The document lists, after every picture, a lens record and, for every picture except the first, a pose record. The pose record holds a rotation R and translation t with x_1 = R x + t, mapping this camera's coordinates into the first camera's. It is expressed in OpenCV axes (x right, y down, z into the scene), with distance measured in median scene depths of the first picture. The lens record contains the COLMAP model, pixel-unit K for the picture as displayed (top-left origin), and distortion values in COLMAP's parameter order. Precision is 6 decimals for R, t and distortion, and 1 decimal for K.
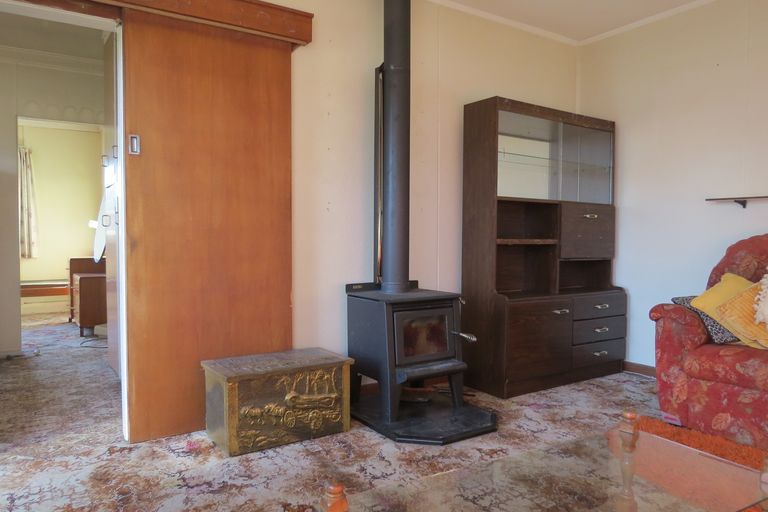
lens RADIAL K [[545.3, 0, 384.0], [0, 545.3, 256.0], [0, 0, 1]] dist [-0.003839, 0.003698]
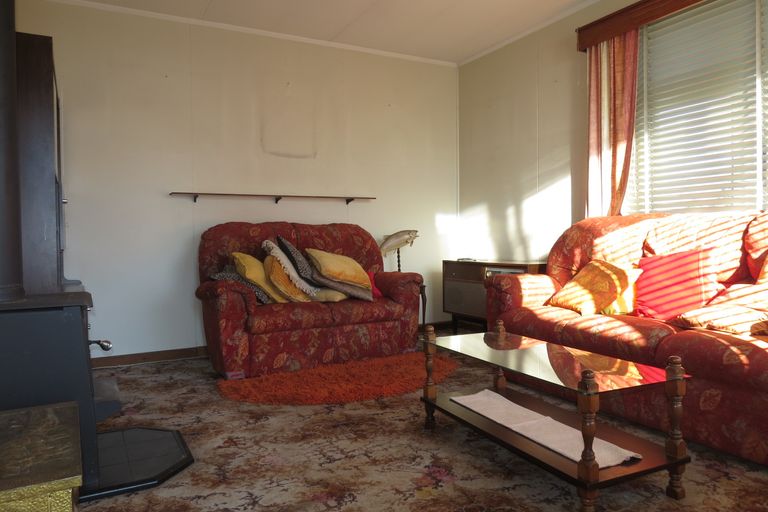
lens RADIAL K [[545.3, 0, 384.0], [0, 545.3, 256.0], [0, 0, 1]] dist [-0.003839, 0.003698]
pose [[0.095740, -0.034394, 0.994812, -0.678385], [0.047095, 0.998440, 0.029987, 0.021303], [-0.994292, 0.043980, 0.097210, 0.612449]]
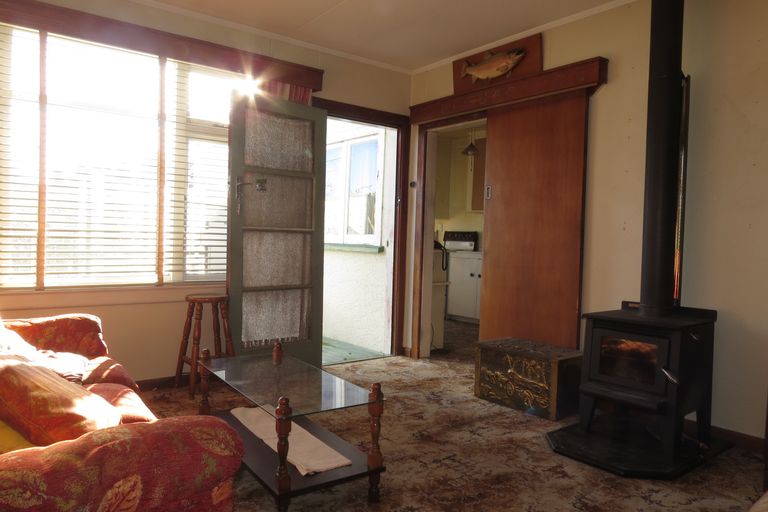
lens RADIAL K [[512.4, 0, 384.0], [0, 512.4, 256.0], [0, 0, 1]] dist [-0.327571, 0.250227]
pose [[0.071311, 0.030675, -0.996982, 0.989887], [-0.049309, 0.998413, 0.027192, -0.042508], [0.996235, 0.047221, 0.072711, 0.580845]]
